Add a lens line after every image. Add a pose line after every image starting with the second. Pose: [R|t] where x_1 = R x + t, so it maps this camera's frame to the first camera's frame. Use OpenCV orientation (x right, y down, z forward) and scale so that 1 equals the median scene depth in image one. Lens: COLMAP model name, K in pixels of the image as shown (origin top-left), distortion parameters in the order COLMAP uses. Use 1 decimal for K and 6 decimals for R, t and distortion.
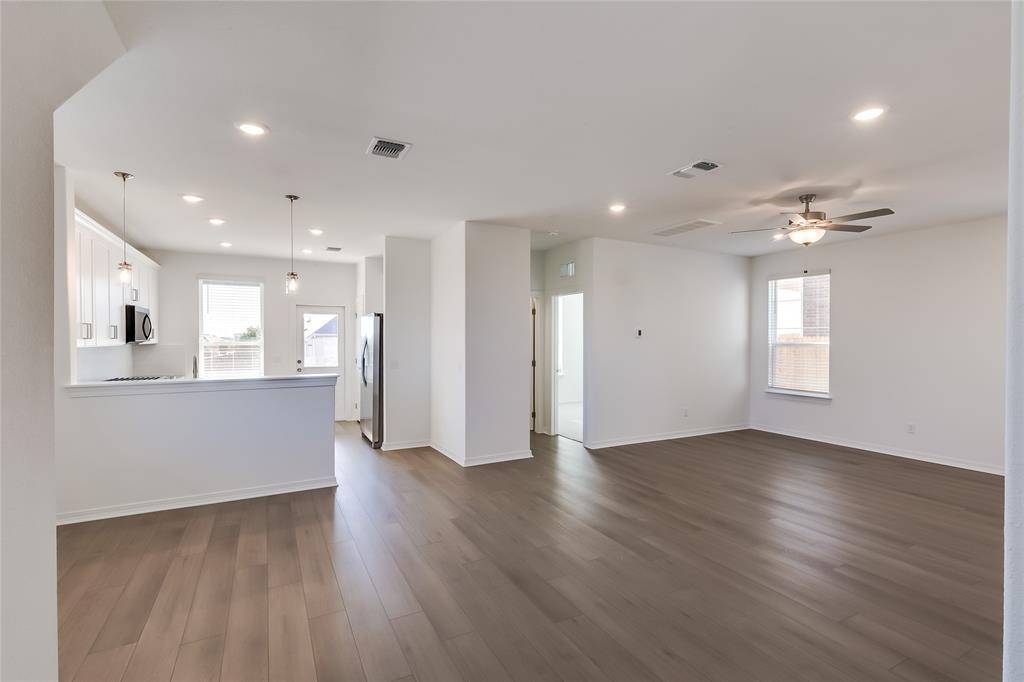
lens RADIAL K [[463.0, 0, 511.7], [0, 463.0, 342.4], [0, 0, 1]] dist [0.000253, -0.000294]
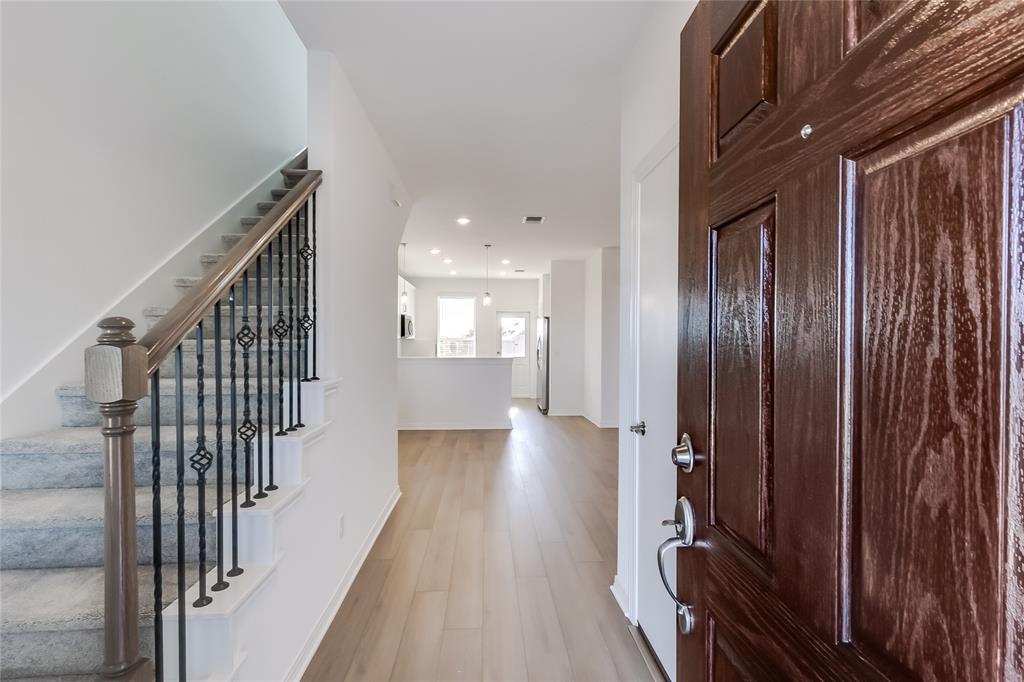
lens RADIAL K [[463.0, 0, 511.7], [0, 463.0, 342.4], [0, 0, 1]] dist [0.000253, -0.000294]
pose [[0.908493, 0.004337, -0.417879, 0.200920], [-0.006526, 0.999971, -0.003809, 0.020748], [0.417850, 0.006187, 0.908495, -0.308448]]
